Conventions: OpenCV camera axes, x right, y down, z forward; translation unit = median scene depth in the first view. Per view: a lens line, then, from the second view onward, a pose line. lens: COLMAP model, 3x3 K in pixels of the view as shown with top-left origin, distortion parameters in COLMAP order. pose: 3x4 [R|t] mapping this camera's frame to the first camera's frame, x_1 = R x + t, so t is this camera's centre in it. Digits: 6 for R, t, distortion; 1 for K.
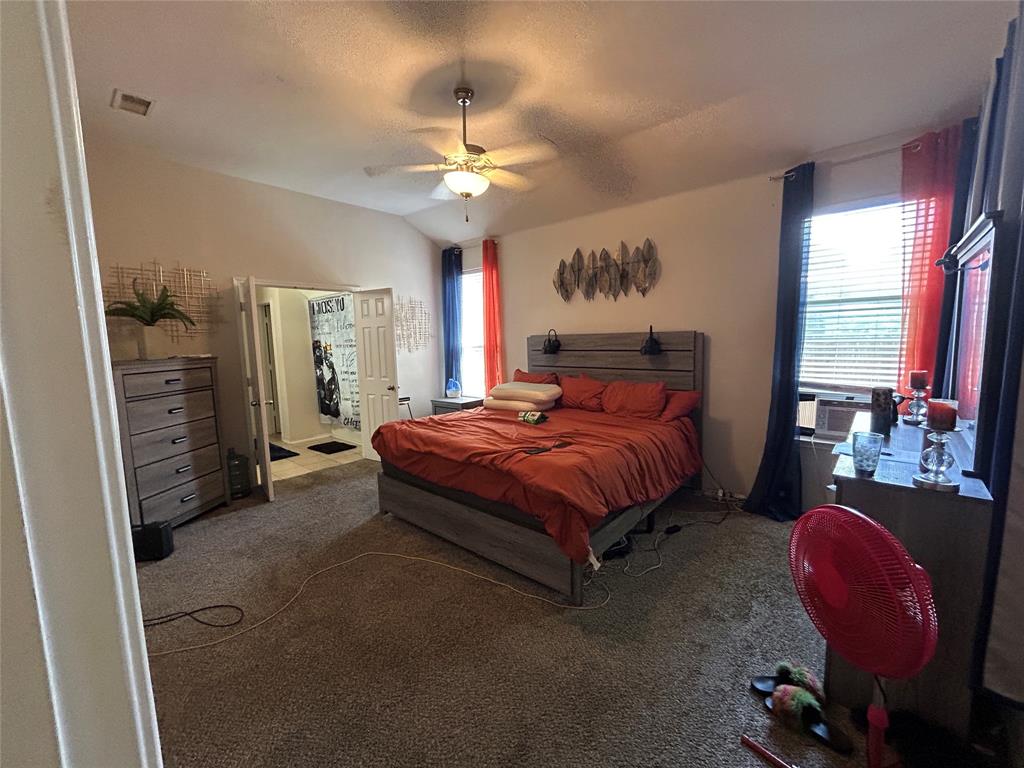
lens RADIAL K [[435.2, 0, 512.0], [0, 435.2, 384.0], [0, 0, 1]] dist [0.001712, -0.000108]
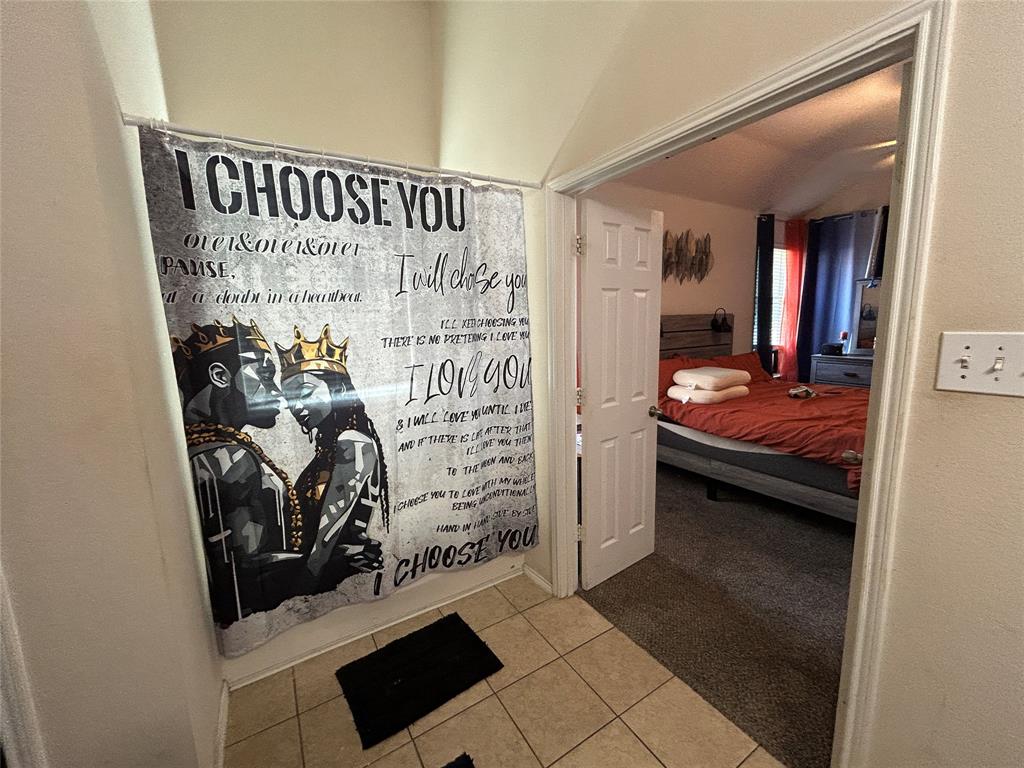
lens RADIAL K [[415.4, 0, 512.0], [0, 415.4, 370.3], [0, 0, 1]] dist [0.011965, -0.000025]
pose [[0.305058, -0.106085, 0.946407, -0.854987], [0.130147, 0.989097, 0.068919, -0.103504], [-0.943399, 0.102147, 0.315539, 1.061670]]
